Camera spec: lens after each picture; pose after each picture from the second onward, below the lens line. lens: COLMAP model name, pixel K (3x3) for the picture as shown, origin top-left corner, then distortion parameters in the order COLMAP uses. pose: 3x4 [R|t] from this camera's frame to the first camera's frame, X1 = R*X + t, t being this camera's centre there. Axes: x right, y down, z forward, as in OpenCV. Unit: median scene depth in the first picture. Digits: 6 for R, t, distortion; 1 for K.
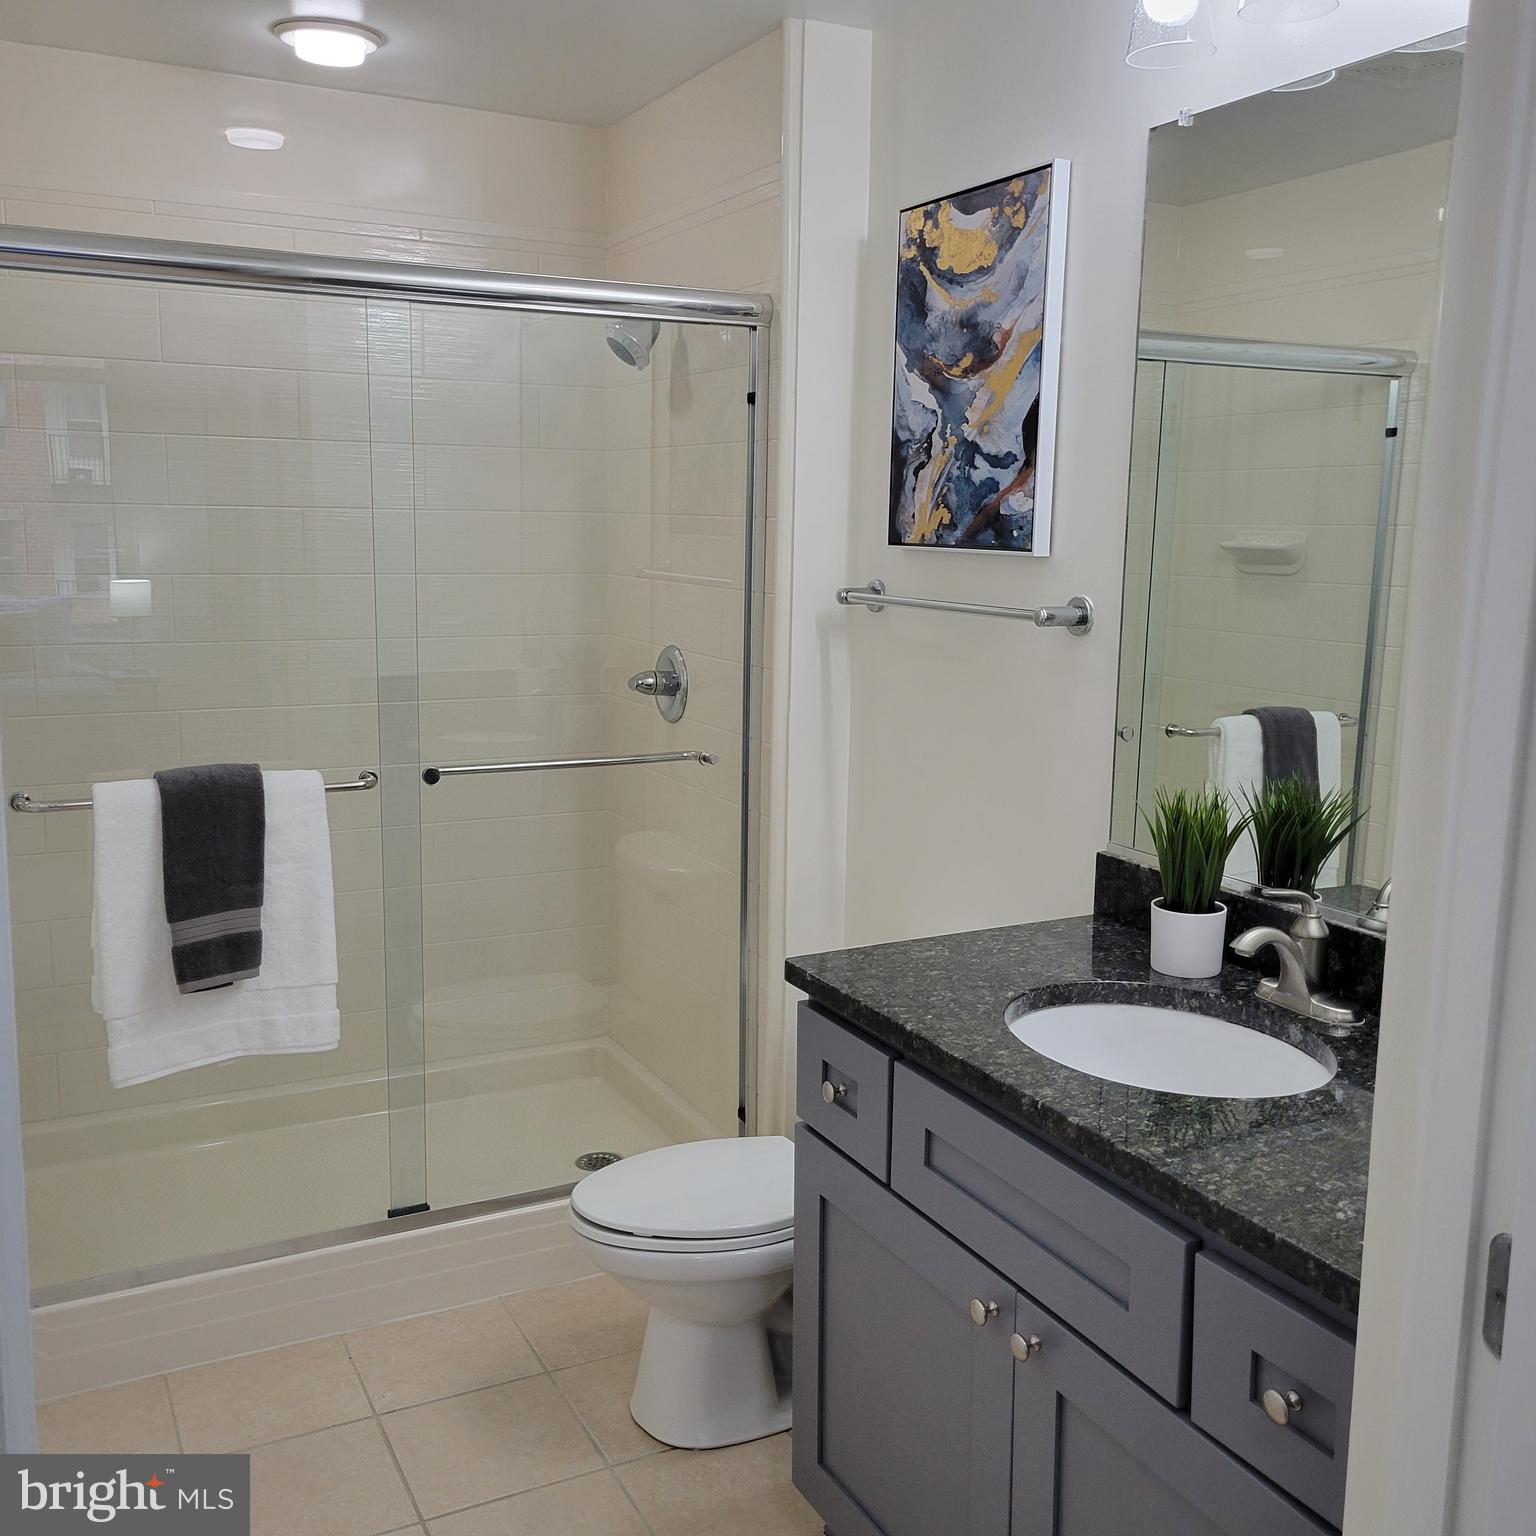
lens RADIAL K [[1529.0, 0, 768.0], [0, 1529.0, 768.0], [0, 0, 1]] dist [0.040353, -0.020581]
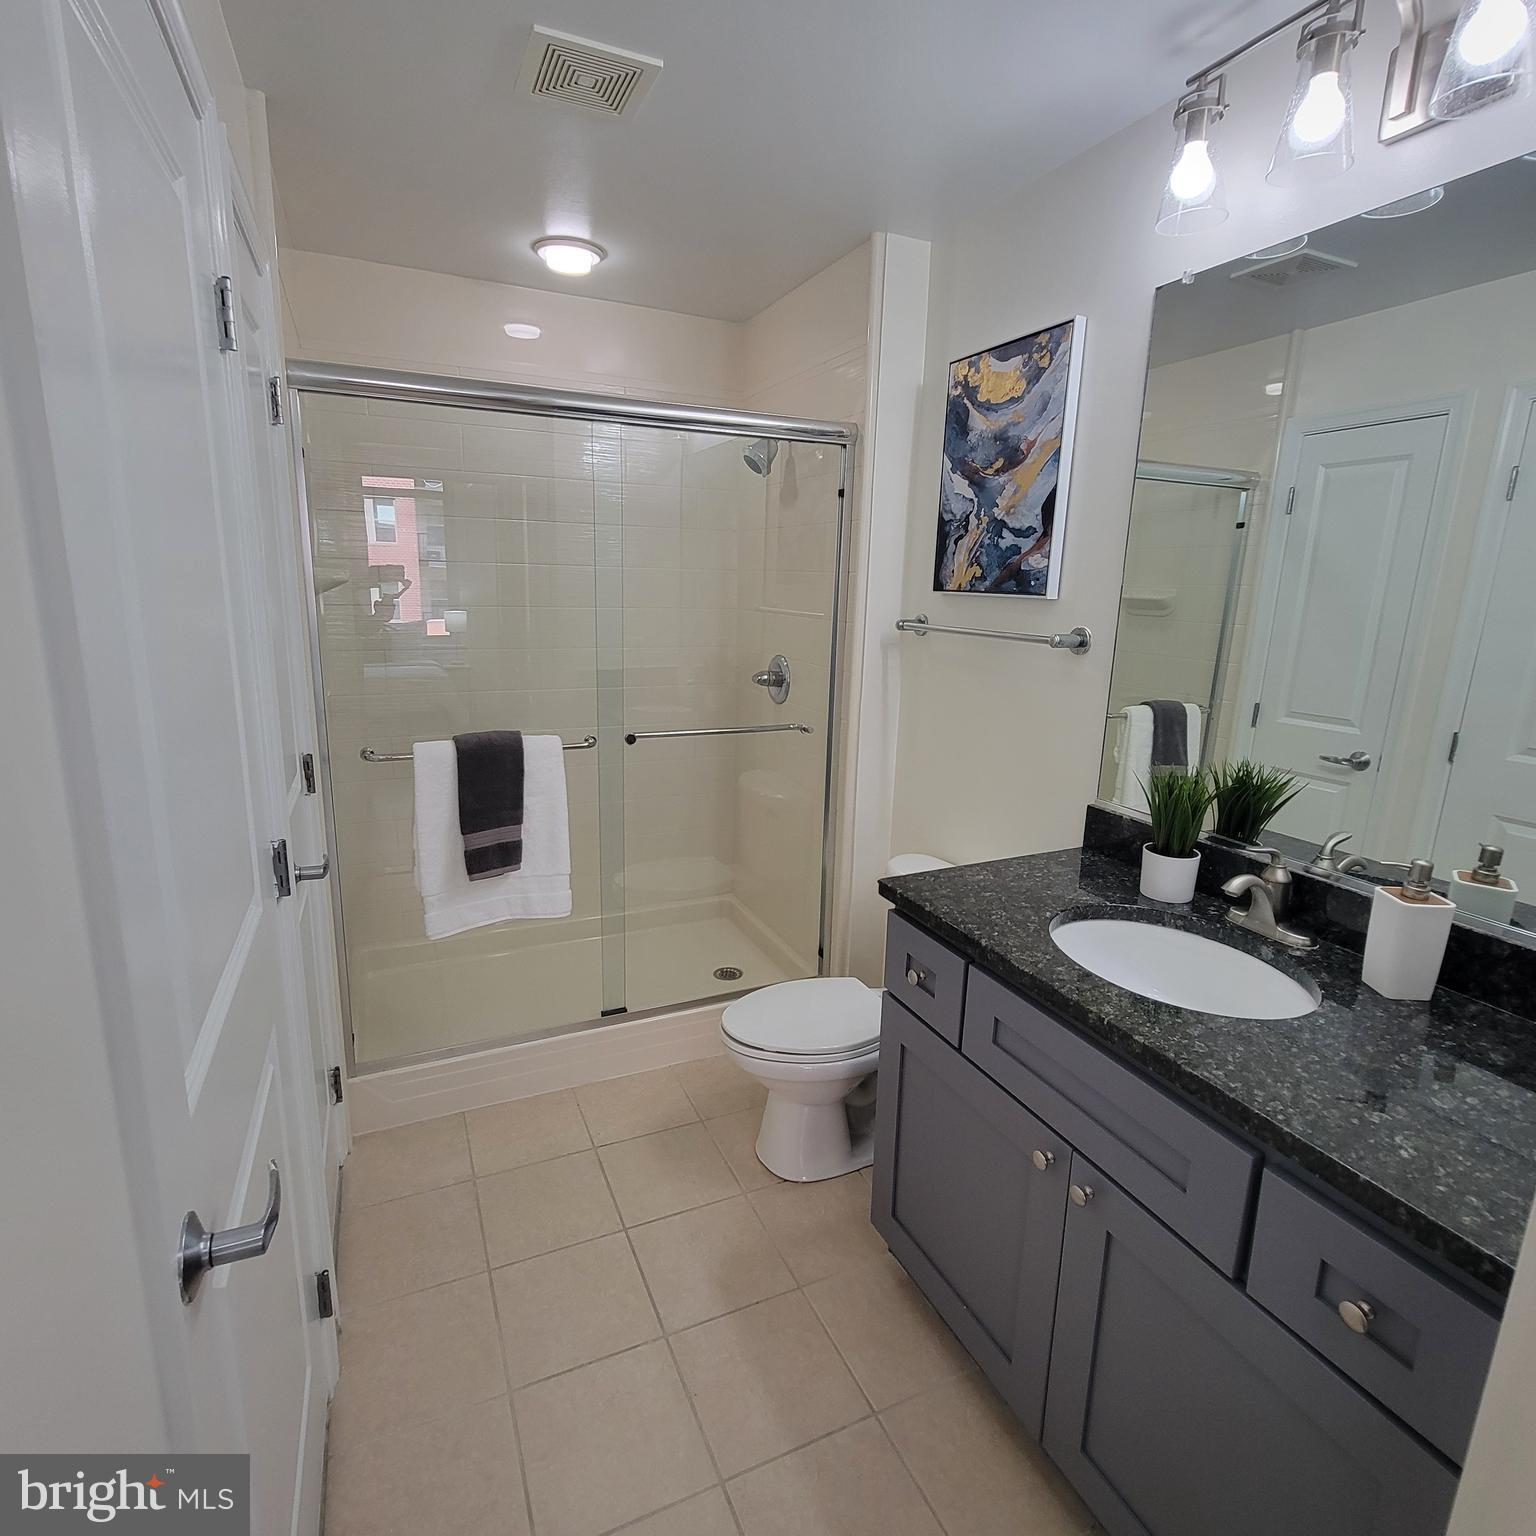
lens RADIAL K [[839.8, 0, 768.0], [0, 839.8, 768.0], [0, 0, 1]] dist [-0.001288, -0.001215]
pose [[0.998938, 0.020775, -0.041122, -0.052241], [-0.018405, 0.998193, 0.057206, -0.018626], [0.042236, -0.056389, 0.997515, 0.182359]]
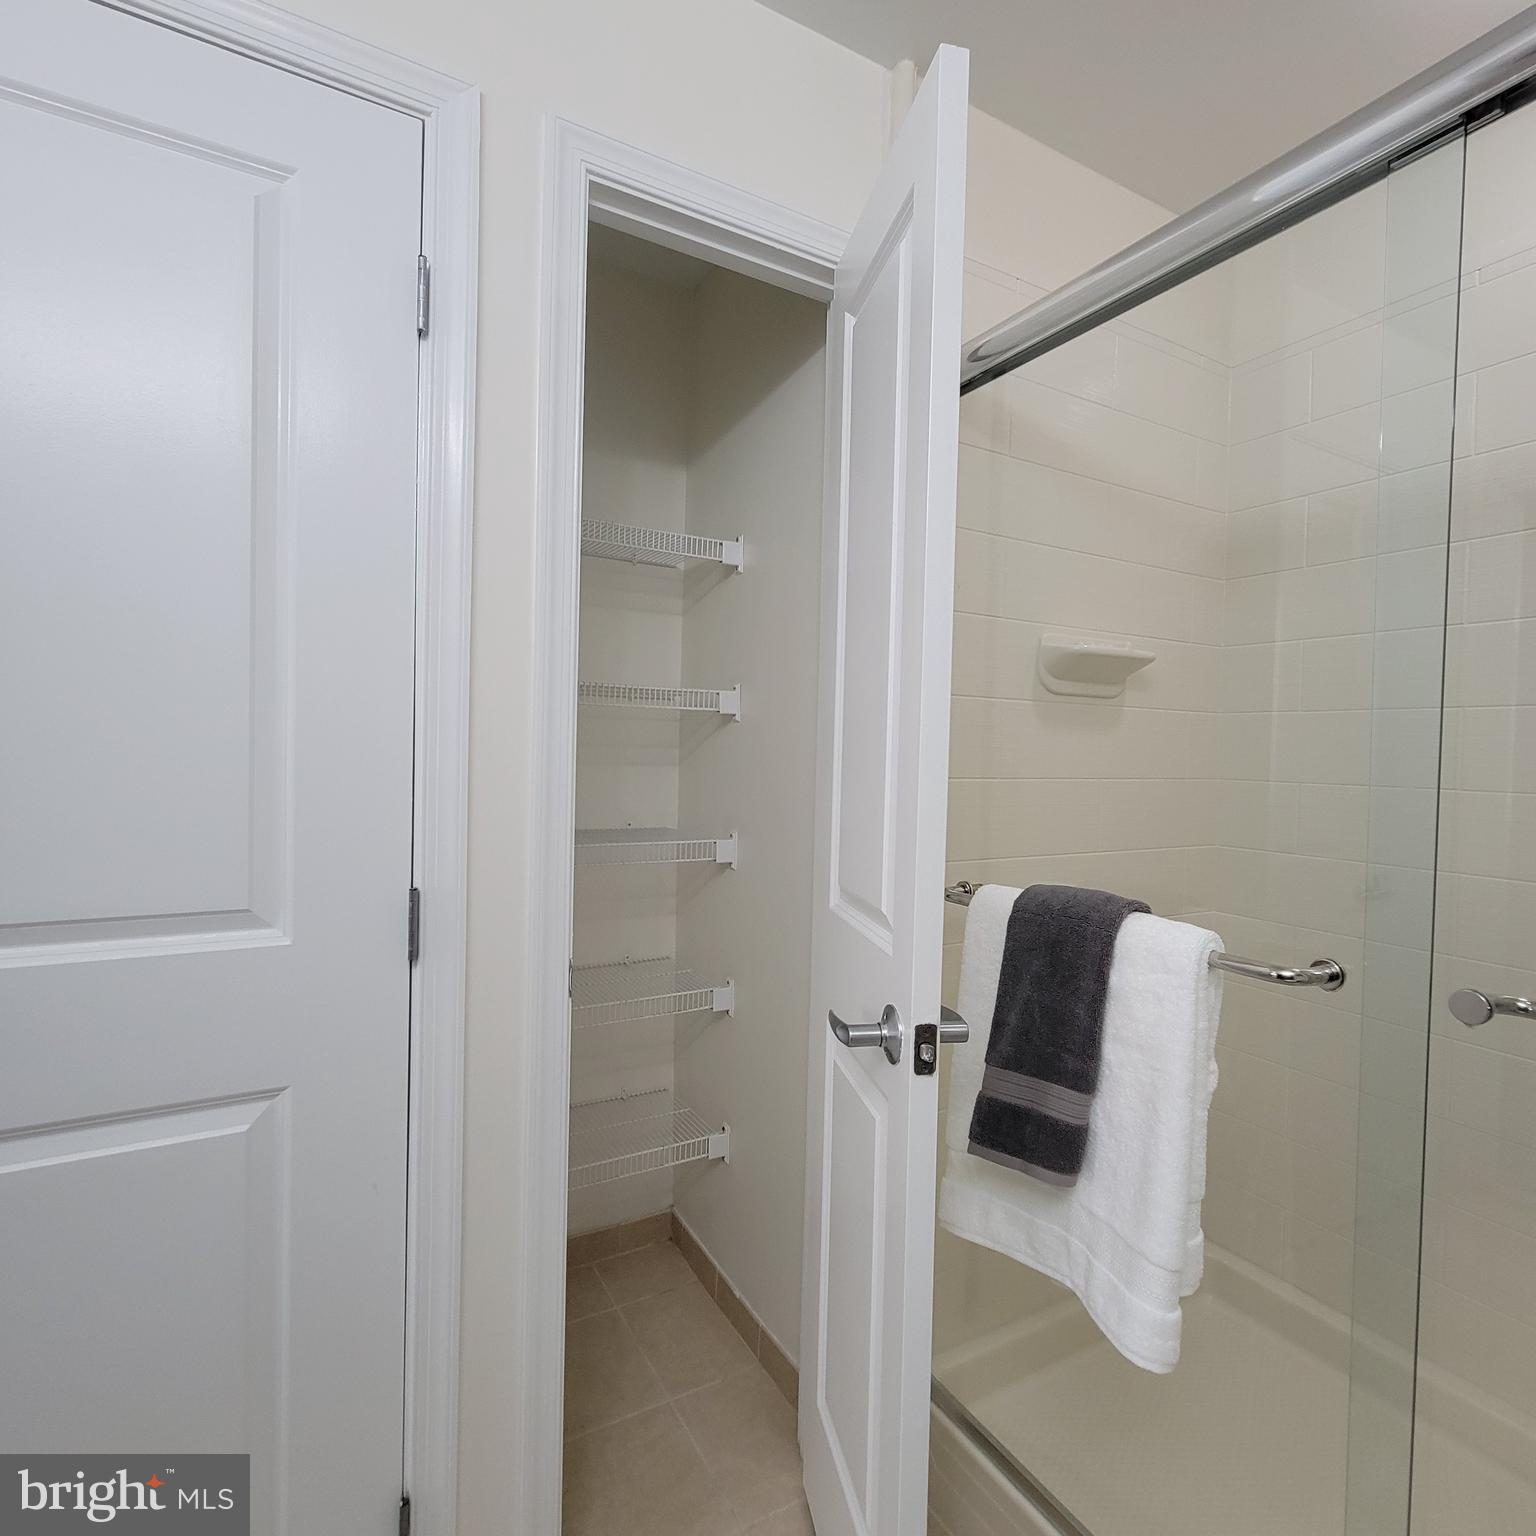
lens RADIAL K [[839.8, 0, 768.0], [0, 839.8, 768.0], [0, 0, 1]] dist [-0.001288, -0.001215]
pose [[0.045576, 0.002635, -0.998957, 0.058228], [-0.184921, 0.982736, -0.005845, -0.031545], [0.981696, 0.184995, 0.045277, 0.817040]]
